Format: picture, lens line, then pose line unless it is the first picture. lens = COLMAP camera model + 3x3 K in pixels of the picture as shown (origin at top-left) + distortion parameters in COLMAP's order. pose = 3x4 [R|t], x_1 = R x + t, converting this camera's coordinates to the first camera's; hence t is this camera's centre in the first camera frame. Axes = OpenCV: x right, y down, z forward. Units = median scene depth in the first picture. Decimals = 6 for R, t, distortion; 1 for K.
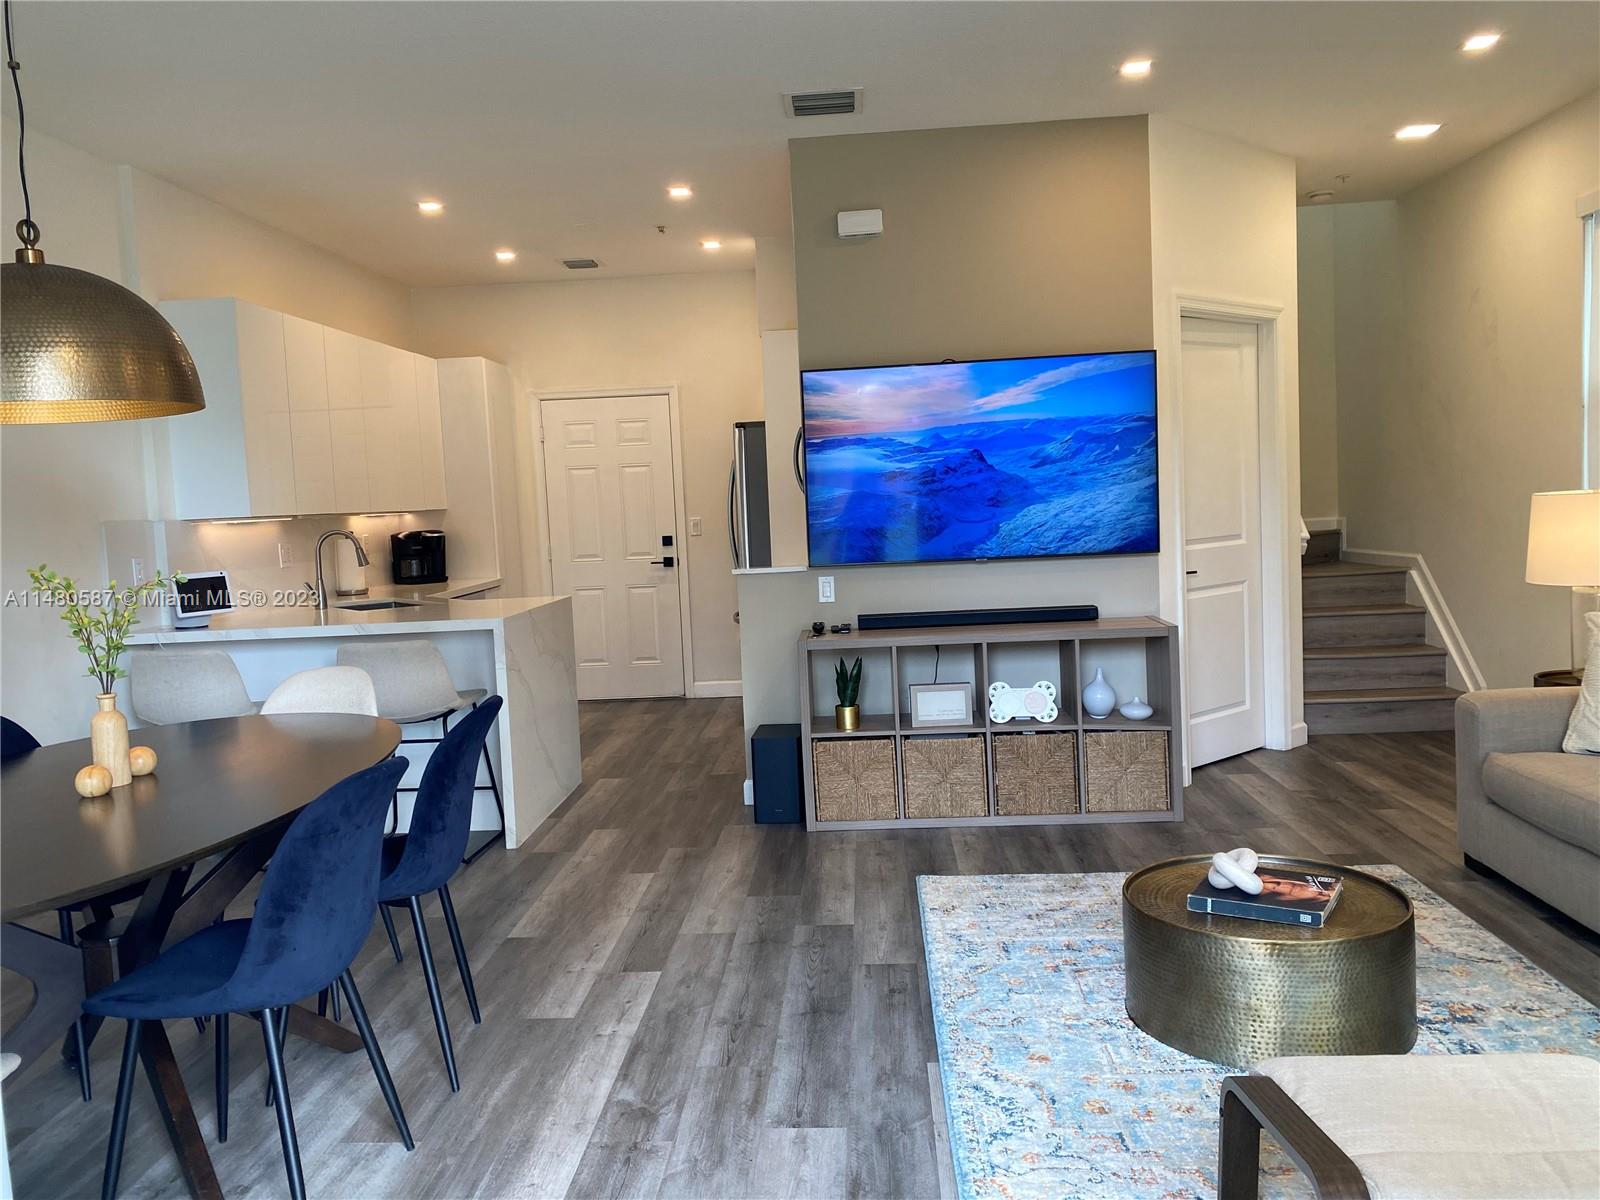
lens RADIAL K [[1216.7, 0, 799.8], [0, 1216.7, 597.0], [0, 0, 1]] dist [-0.009291, -0.004236]
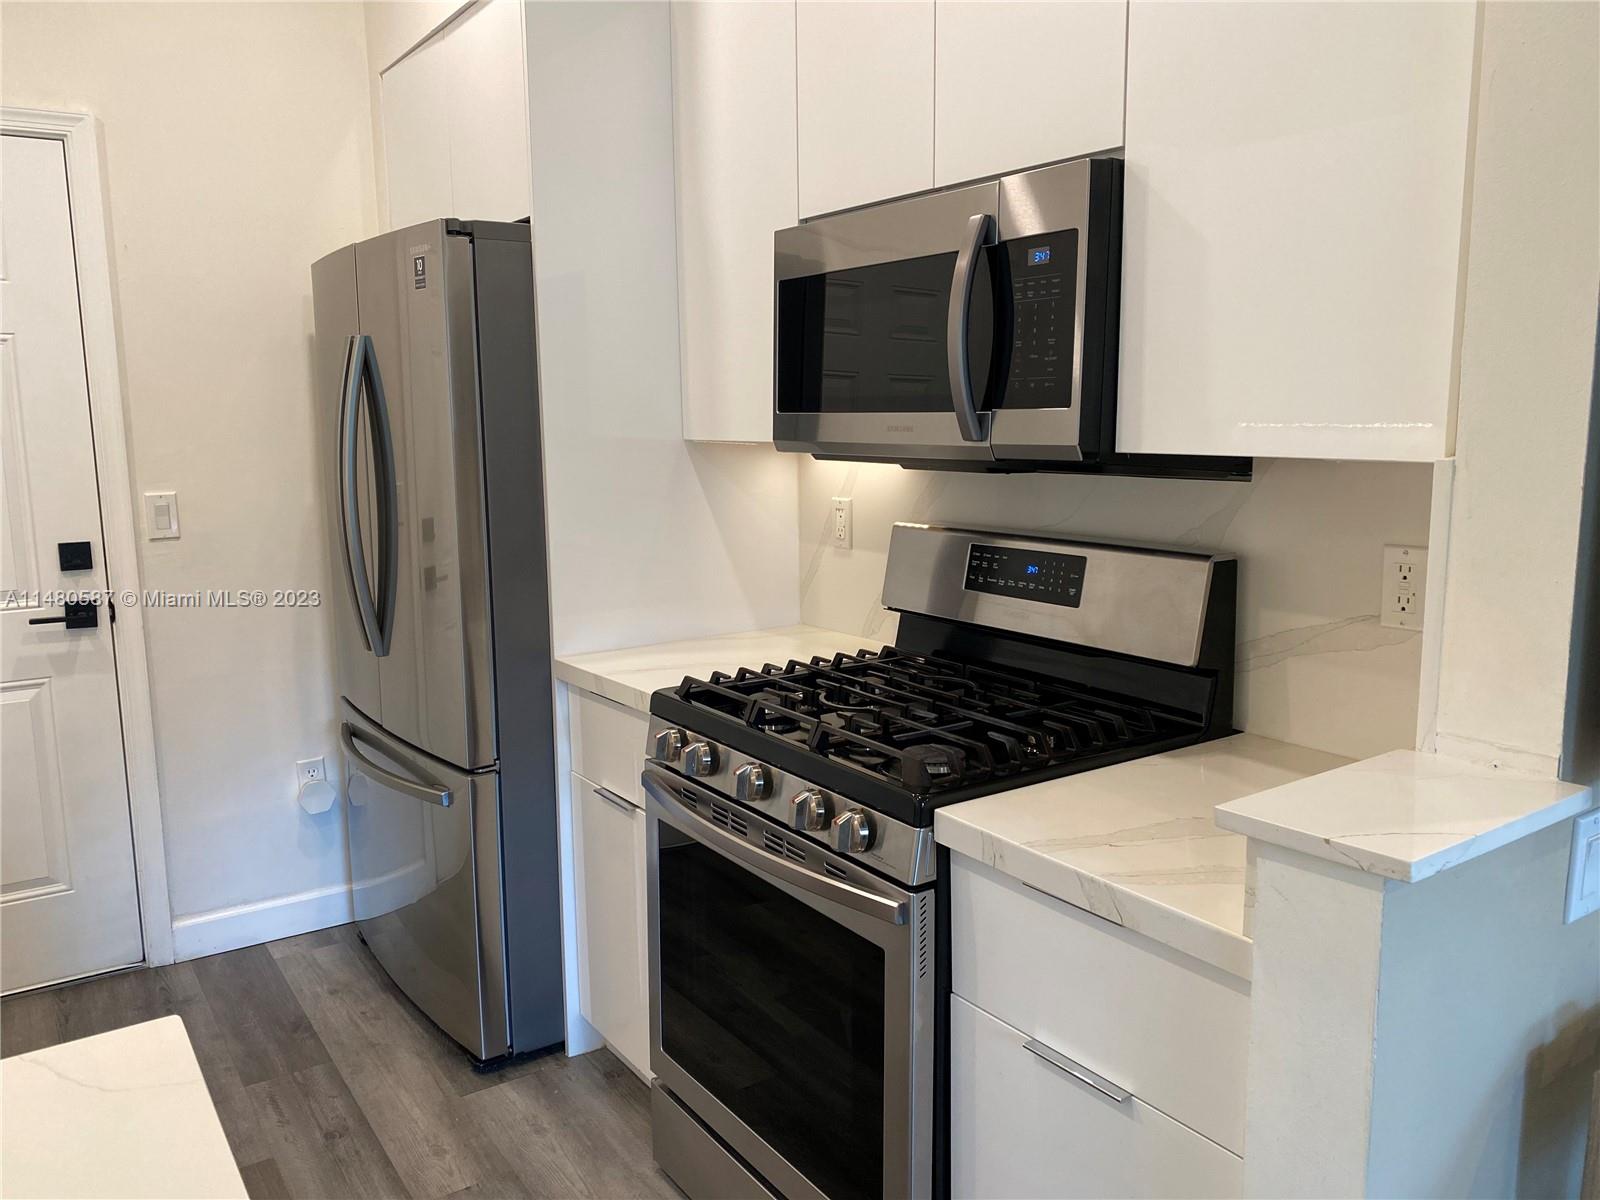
lens RADIAL K [[1216.7, 0, 800.5], [0, 1216.7, 599.9], [0, 0, 1]] dist [-0.009291, -0.004236]
pose [[0.789087, -0.061714, 0.611174, -0.159655], [0.030935, 0.997670, 0.060801, -0.048669], [-0.613503, -0.029071, 0.789157, 0.583589]]
